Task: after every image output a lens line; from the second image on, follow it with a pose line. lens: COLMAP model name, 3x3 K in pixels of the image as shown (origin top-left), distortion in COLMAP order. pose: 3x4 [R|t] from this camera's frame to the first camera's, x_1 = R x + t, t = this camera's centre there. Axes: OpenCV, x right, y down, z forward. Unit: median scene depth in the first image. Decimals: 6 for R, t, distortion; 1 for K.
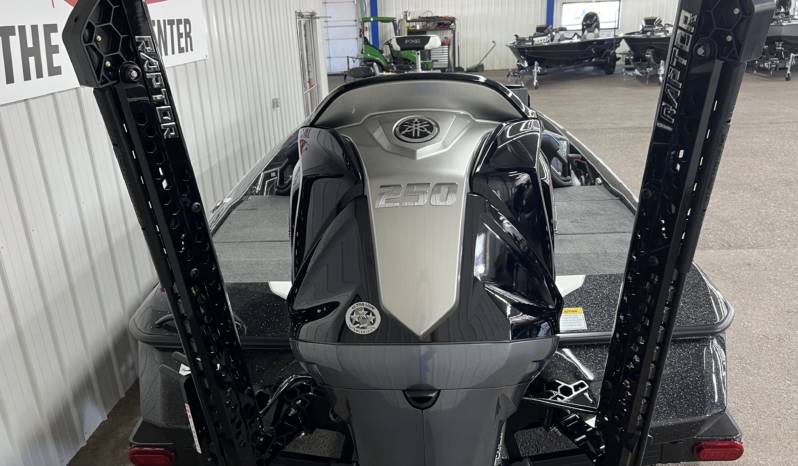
lens RADIAL K [[624.7, 0, 396.9], [0, 624.7, 233.6], [0, 0, 1]] dist [0.038559, -0.031573]
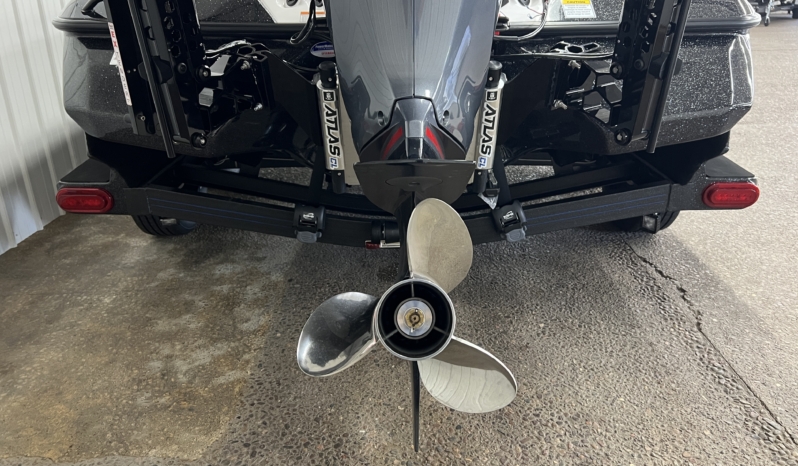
lens RADIAL K [[624.7, 0, 396.9], [0, 624.7, 233.6], [0, 0, 1]] dist [0.038559, -0.031573]
pose [[0.998828, 0.018829, 0.044587, -0.000972], [-0.020382, 0.999192, 0.034640, 0.420698], [-0.043899, -0.035508, 0.998405, 0.144549]]
